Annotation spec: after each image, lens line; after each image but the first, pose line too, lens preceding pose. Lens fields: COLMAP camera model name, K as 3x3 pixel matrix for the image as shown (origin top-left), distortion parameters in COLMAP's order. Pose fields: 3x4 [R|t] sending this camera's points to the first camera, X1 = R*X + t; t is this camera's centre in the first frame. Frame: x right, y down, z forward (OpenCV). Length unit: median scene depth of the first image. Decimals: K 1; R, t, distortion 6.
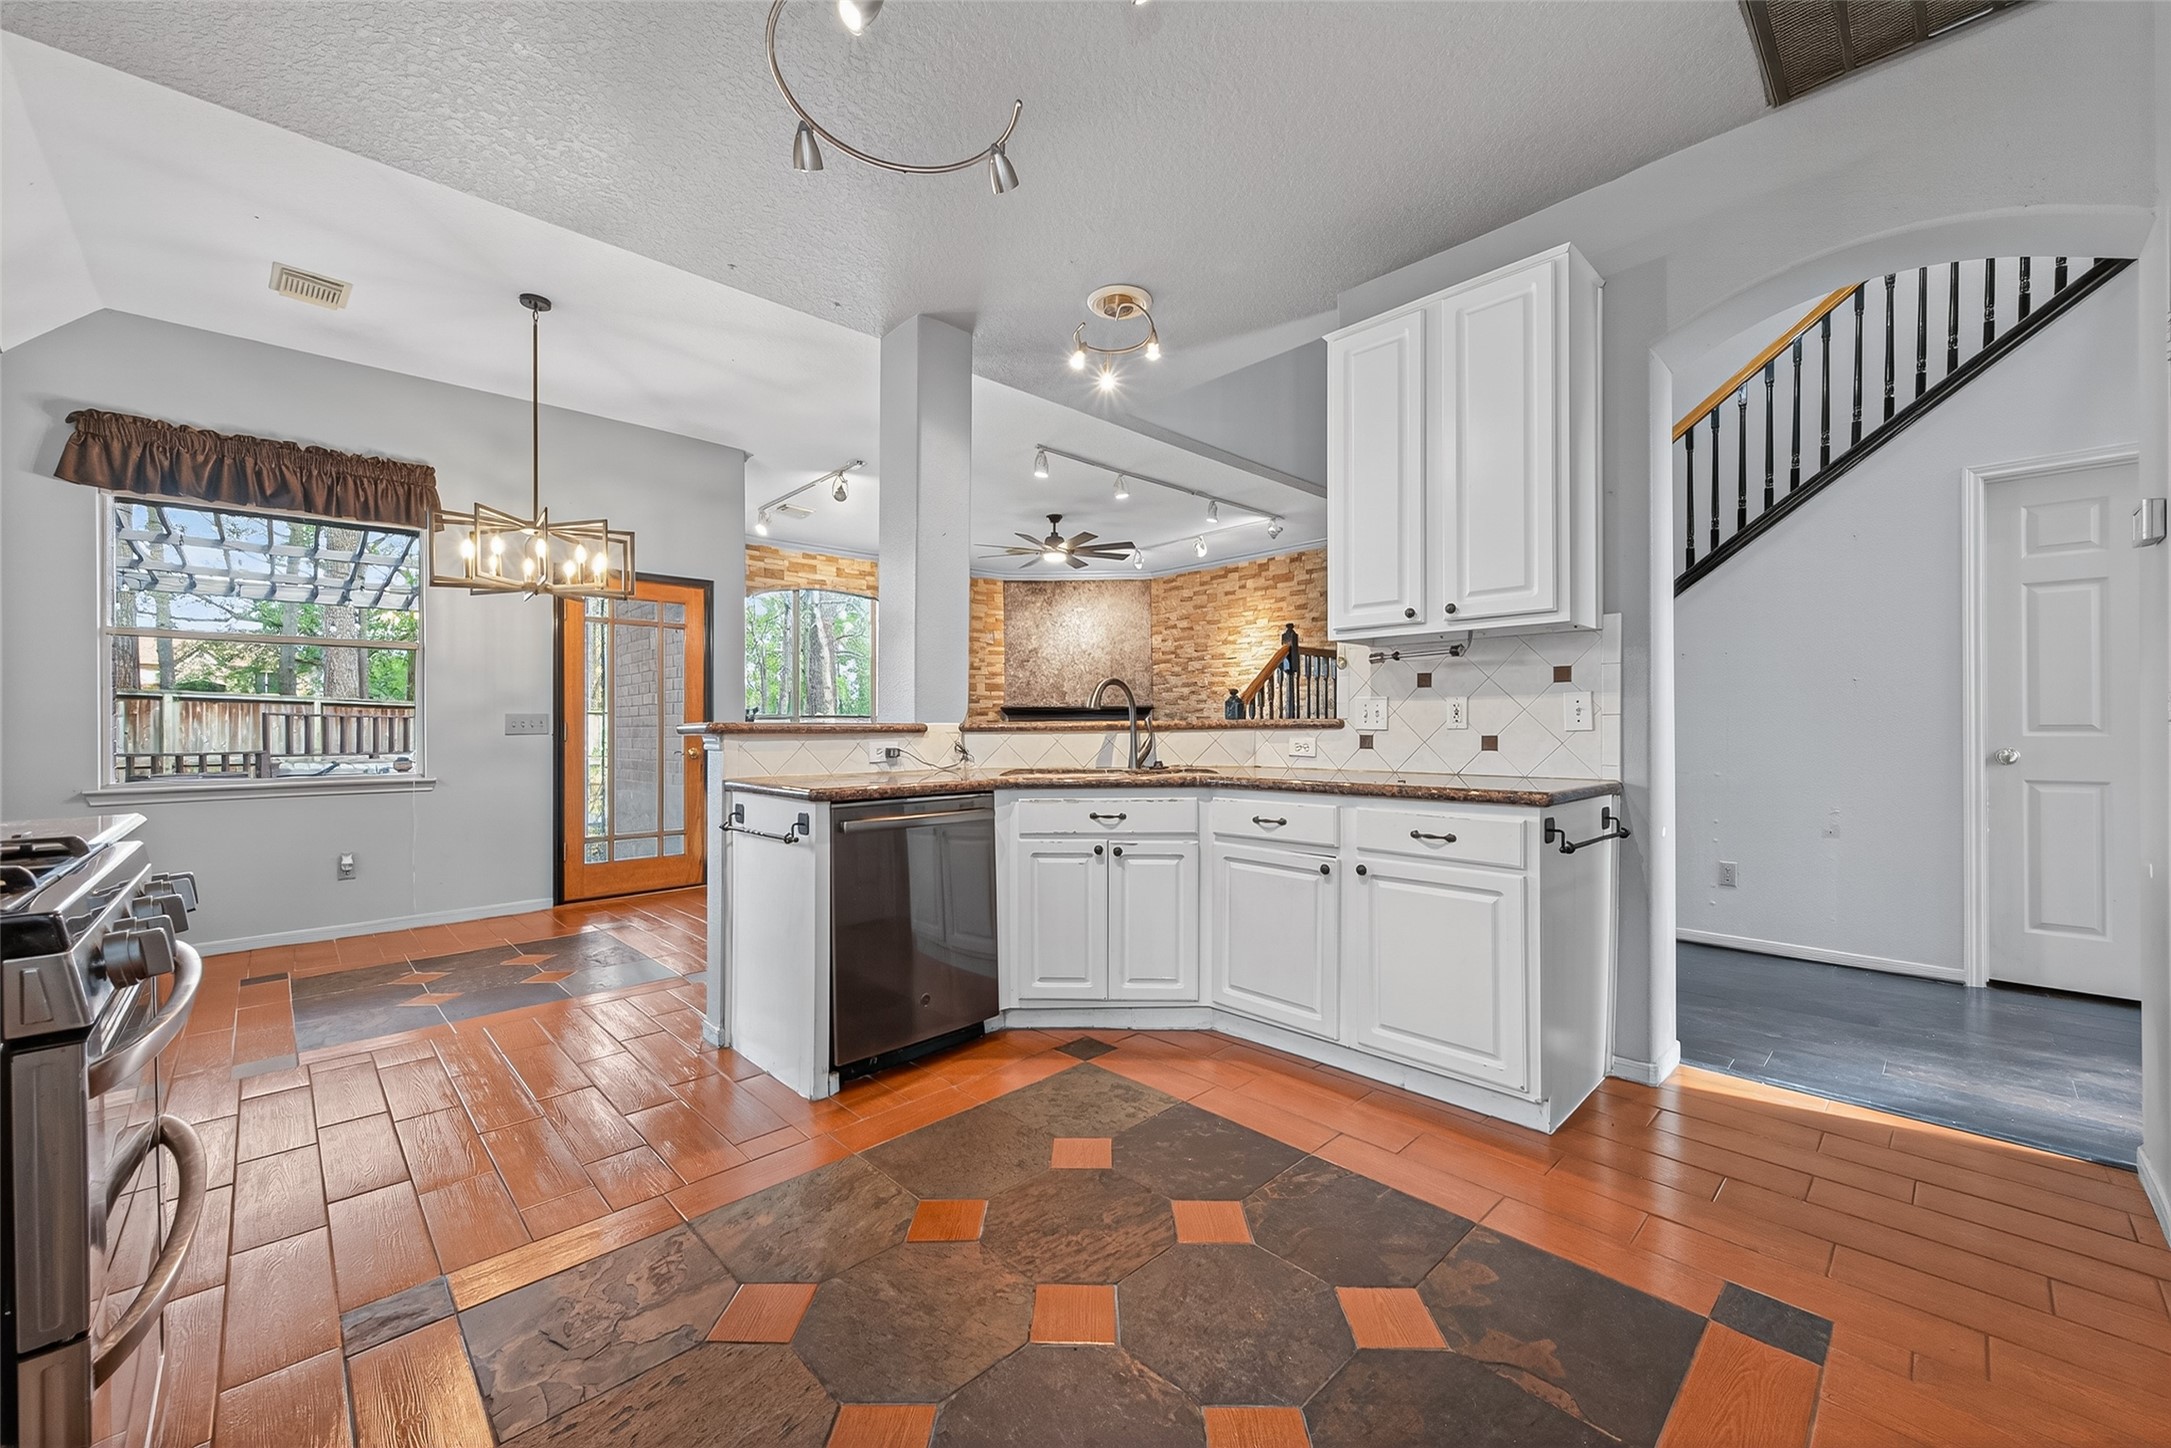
lens RADIAL K [[840.3, 0, 1099.8], [0, 840.3, 719.0], [0, 0, 1]] dist [0.002624, -0.002298]
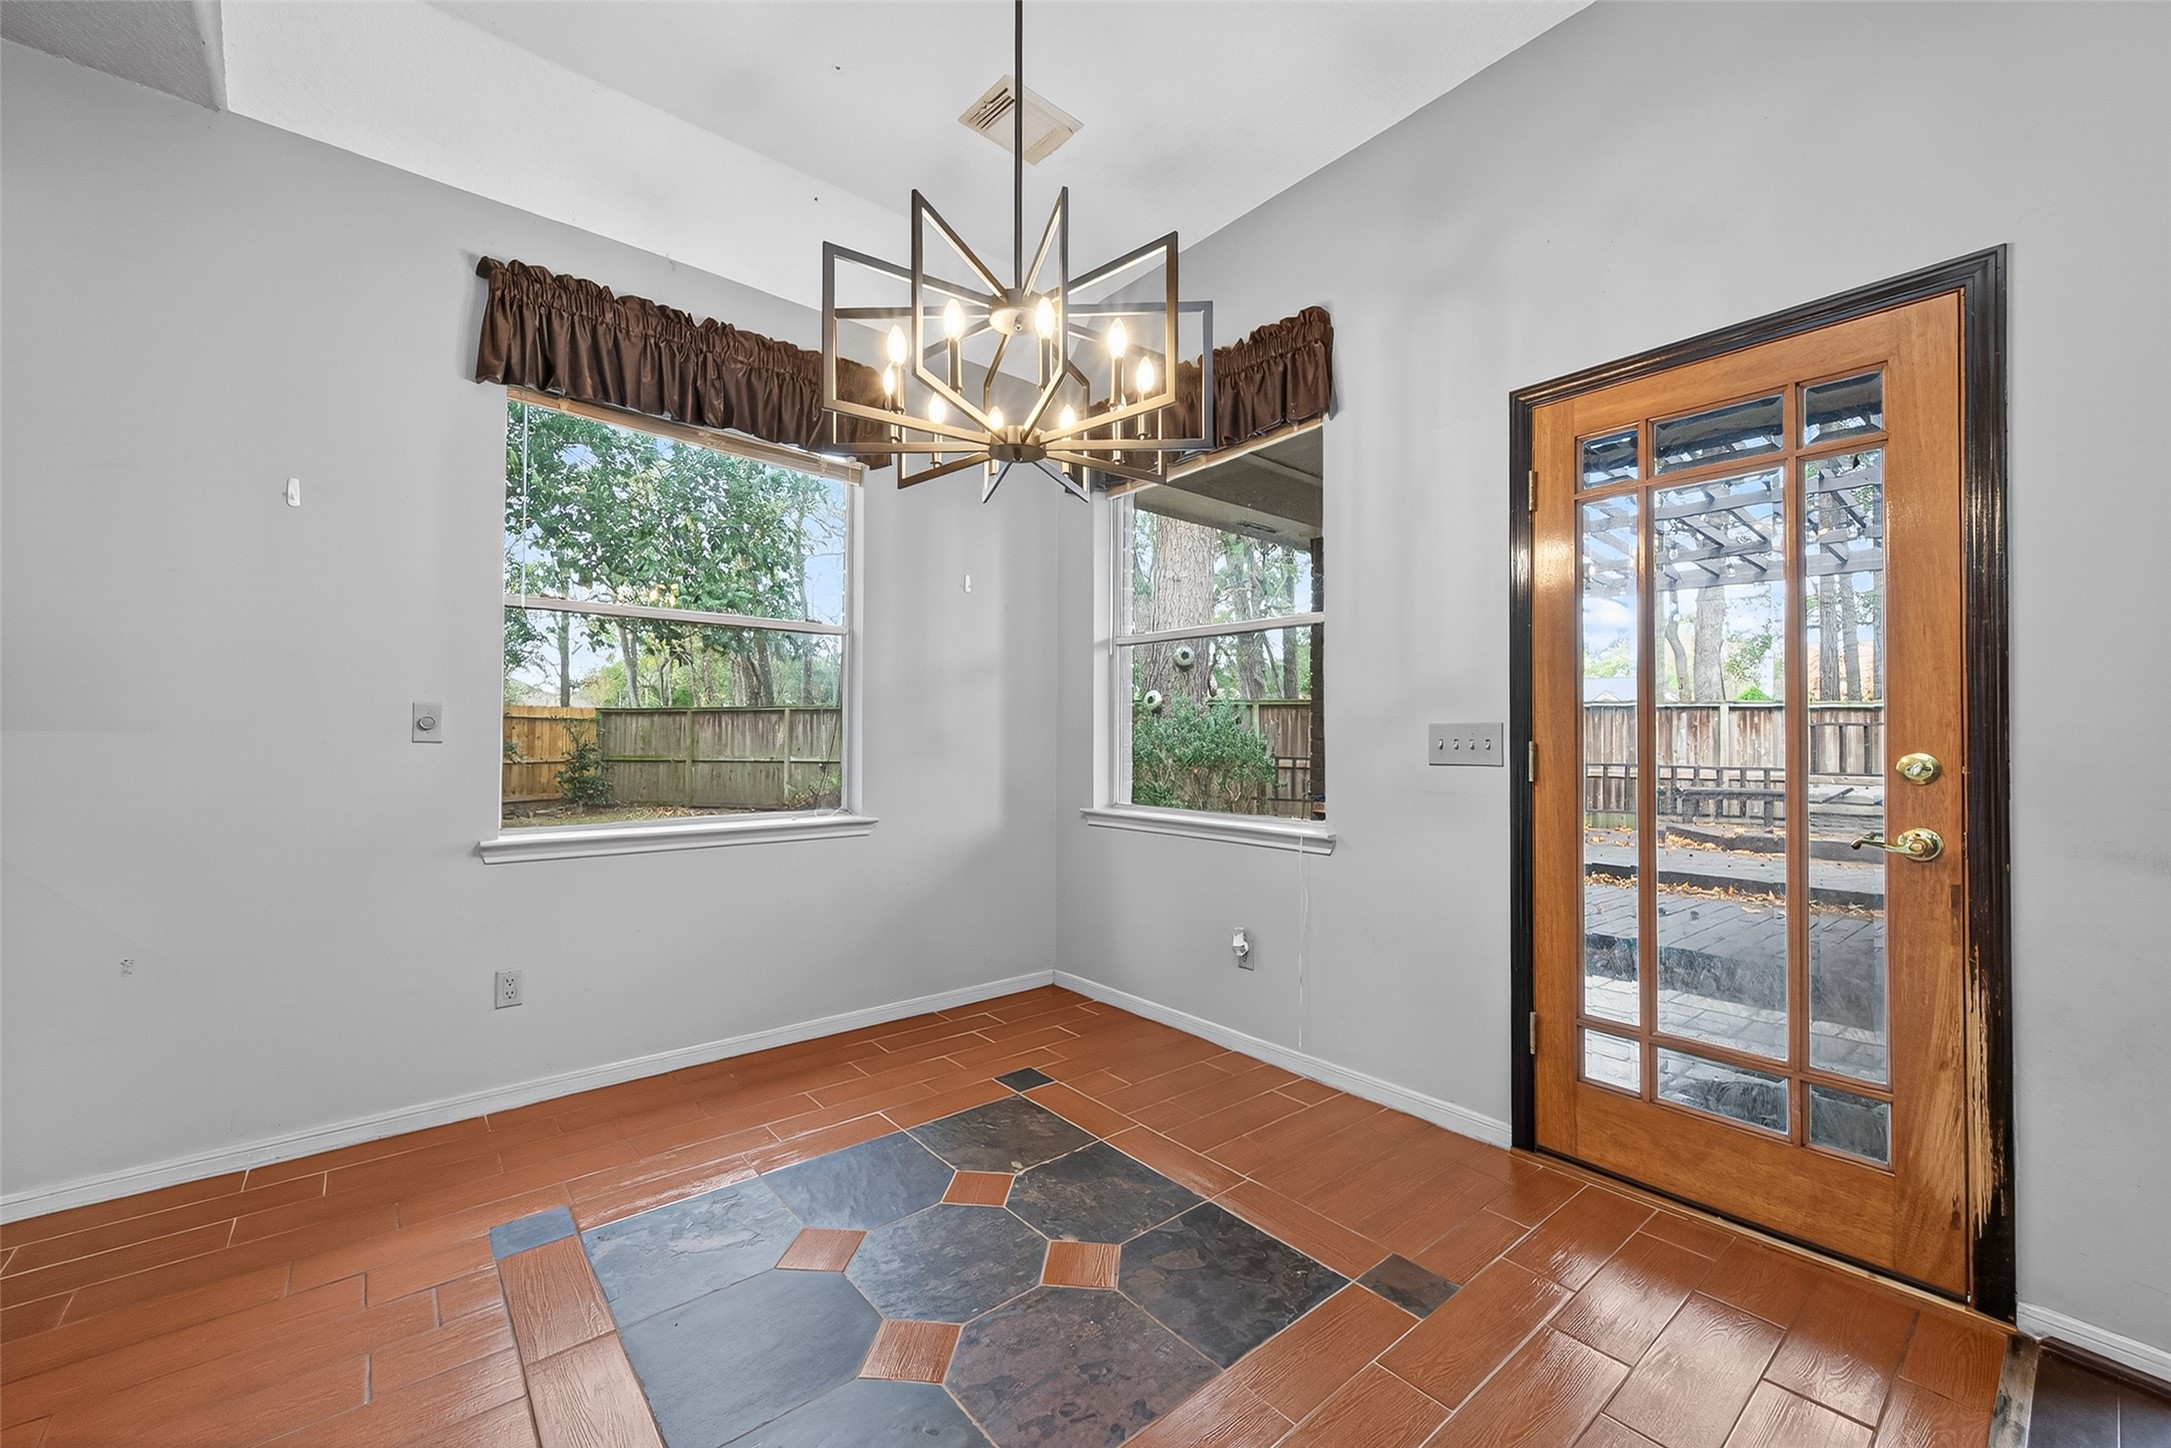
lens RADIAL K [[840.3, 0, 1066.3], [0, 840.3, 726.8], [0, 0, 1]] dist [0.002624, -0.002298]
pose [[-0.106884, -0.006844, -0.994248, -0.083001], [0.005350, 0.999958, -0.007459, -0.000899], [0.994257, -0.006117, -0.106843, 0.395457]]
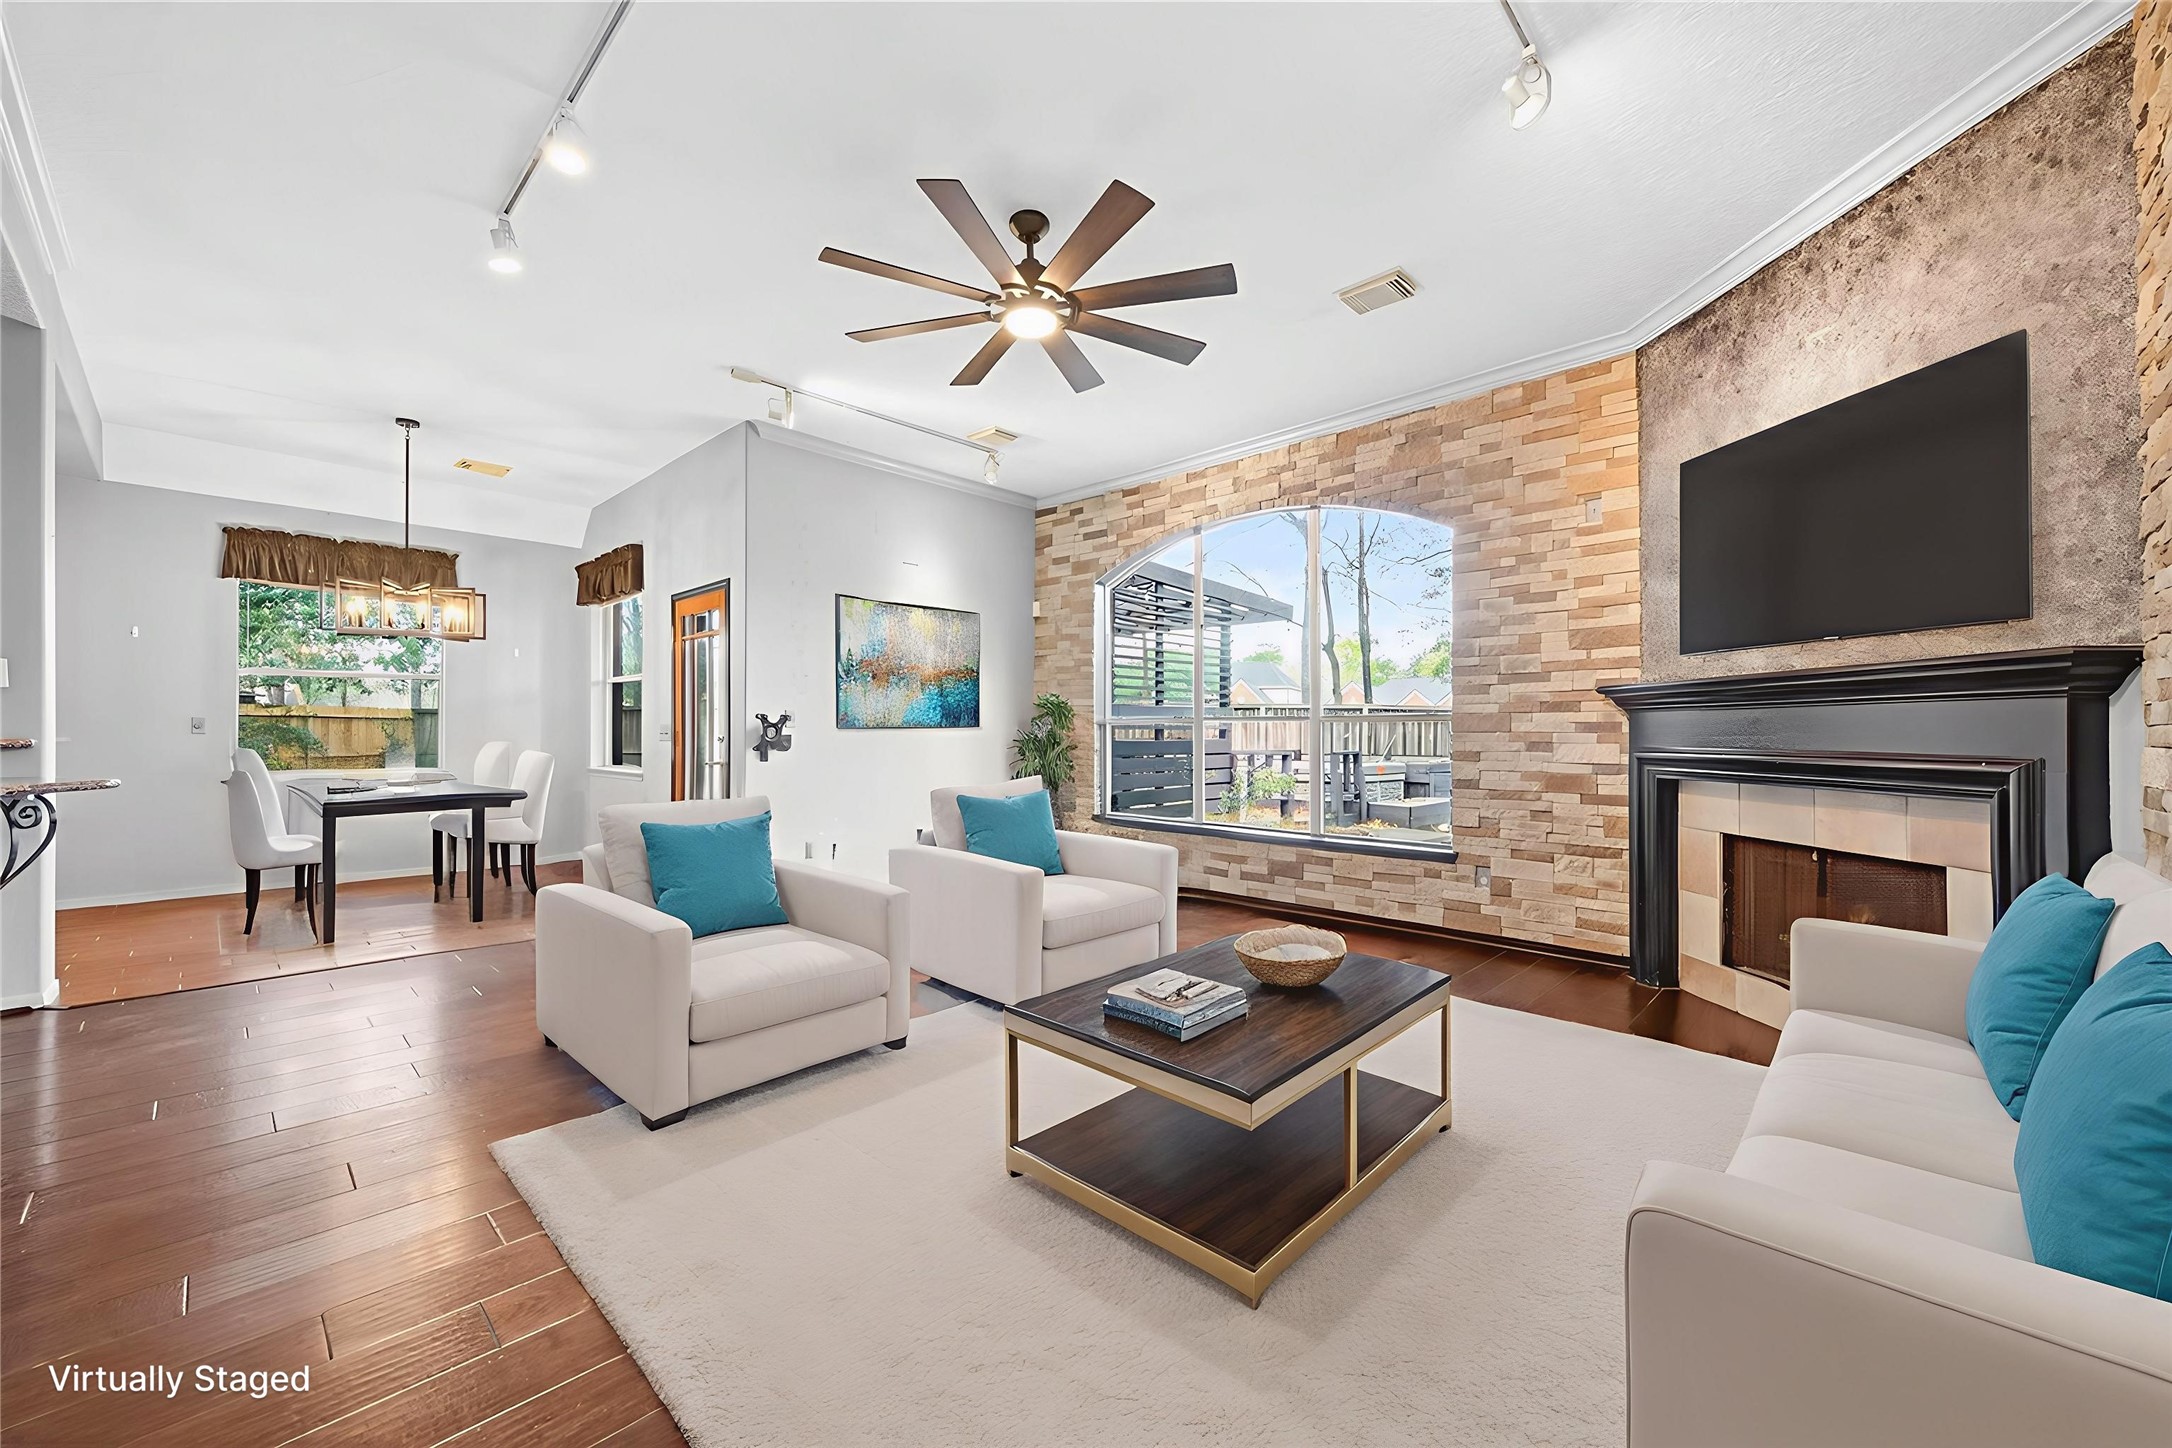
lens RADIAL K [[840.7, 0, 1083.6], [0, 840.7, 724.6], [0, 0, 1]] dist [0.002624, -0.002298]
pose [[0.017413, -0.003364, -0.999843, 0.262645], [0.008718, 0.999957, -0.003212, 0.001784], [0.999810, -0.008661, 0.017441, 0.762080]]
